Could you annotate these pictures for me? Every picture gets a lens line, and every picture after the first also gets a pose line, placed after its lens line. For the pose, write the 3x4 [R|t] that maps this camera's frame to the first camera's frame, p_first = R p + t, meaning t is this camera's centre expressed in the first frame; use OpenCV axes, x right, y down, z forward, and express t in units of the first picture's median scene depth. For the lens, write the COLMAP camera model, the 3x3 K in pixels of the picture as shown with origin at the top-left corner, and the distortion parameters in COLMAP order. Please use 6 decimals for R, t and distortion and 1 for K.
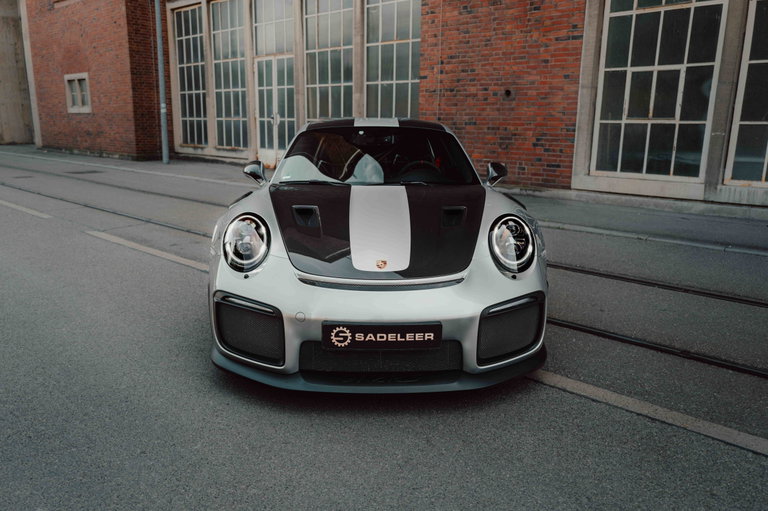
lens RADIAL K [[597.0, 0, 378.5], [0, 597.0, 254.4], [0, 0, 1]] dist [0.001914, 0.009746]
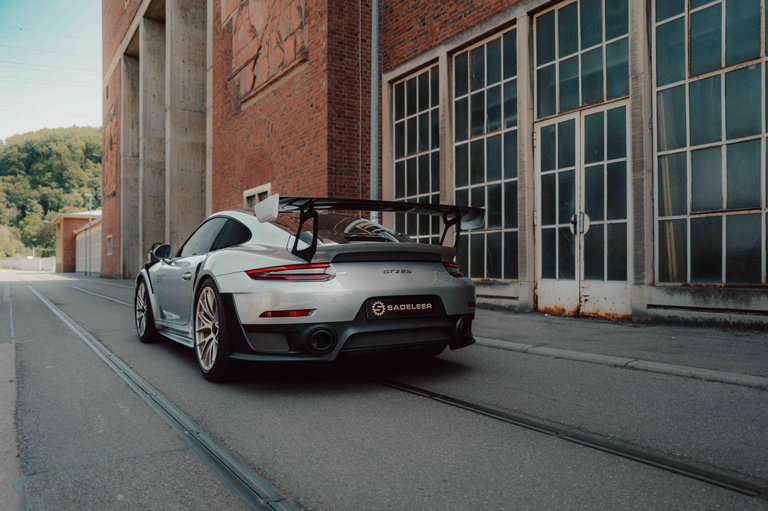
lens RADIAL K [[597.0, 0, 378.5], [0, 597.0, 254.4], [0, 0, 1]] dist [0.001914, 0.009746]
pose [[0.962128, -0.020964, -0.271790, -0.188118], [-0.043797, 0.972198, -0.230028, -0.065181], [0.269056, 0.233220, 0.934461, 0.430376]]
